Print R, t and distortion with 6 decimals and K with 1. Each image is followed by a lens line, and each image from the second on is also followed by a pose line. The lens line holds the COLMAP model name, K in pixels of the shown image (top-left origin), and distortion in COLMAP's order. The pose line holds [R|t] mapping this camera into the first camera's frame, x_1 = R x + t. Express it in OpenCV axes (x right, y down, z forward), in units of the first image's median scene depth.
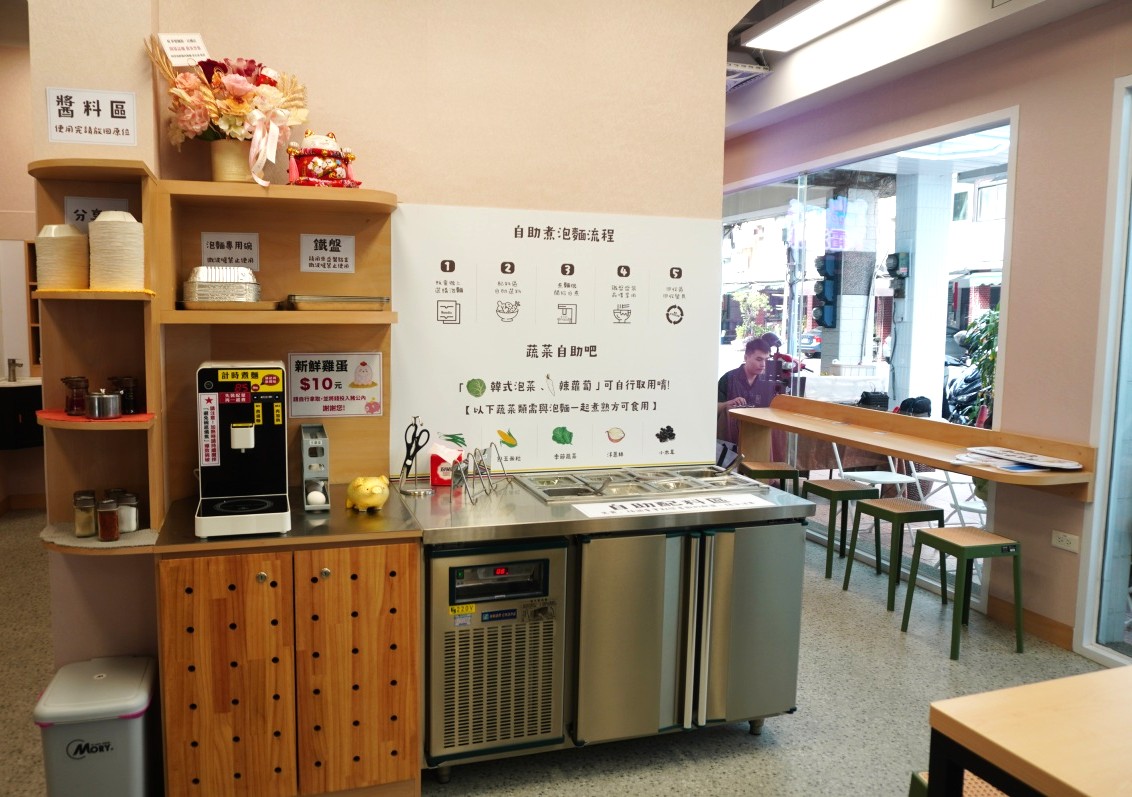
lens RADIAL K [[897.0, 0, 566.1], [0, 897.0, 399.2], [0, 0, 1]] dist [-0.000989, -0.000261]
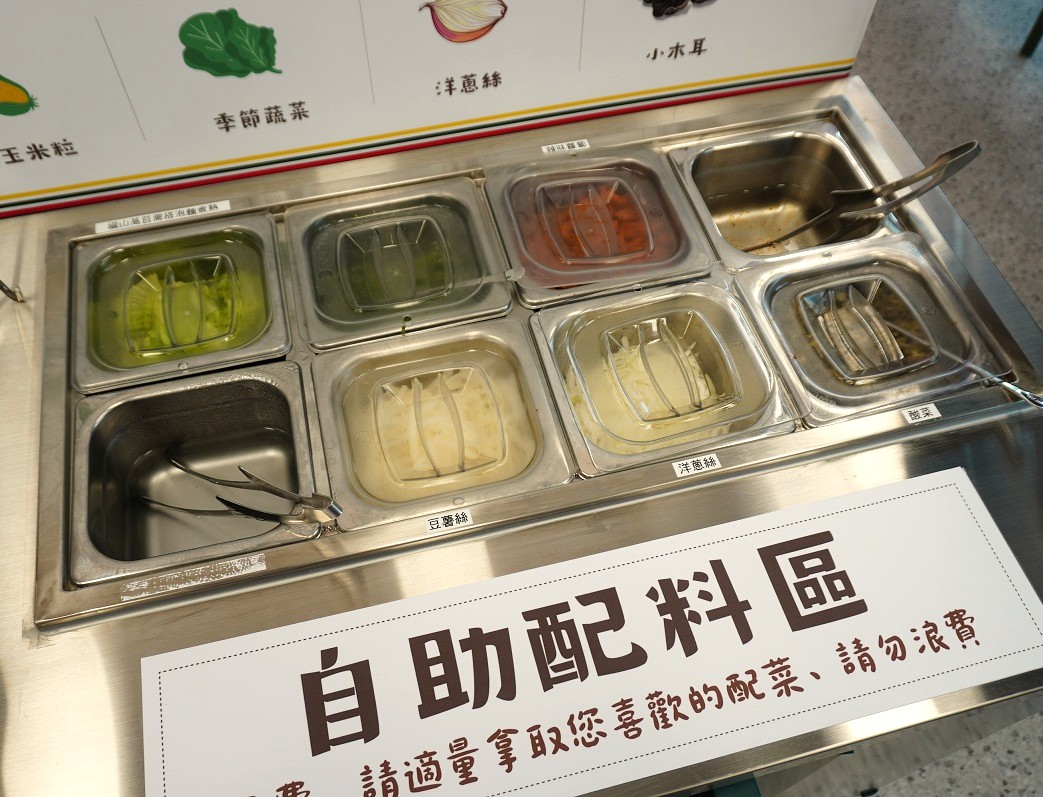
lens RADIAL K [[934.4, 0, 521.4], [0, 934.4, 398.3], [0, 0, 1]] dist [-0.011267, -0.005384]
pose [[0.992462, 0.080708, -0.092221, 0.105290], [0.010407, 0.694298, 0.719613, -0.073456], [0.122107, -0.715148, 0.688224, 0.761989]]
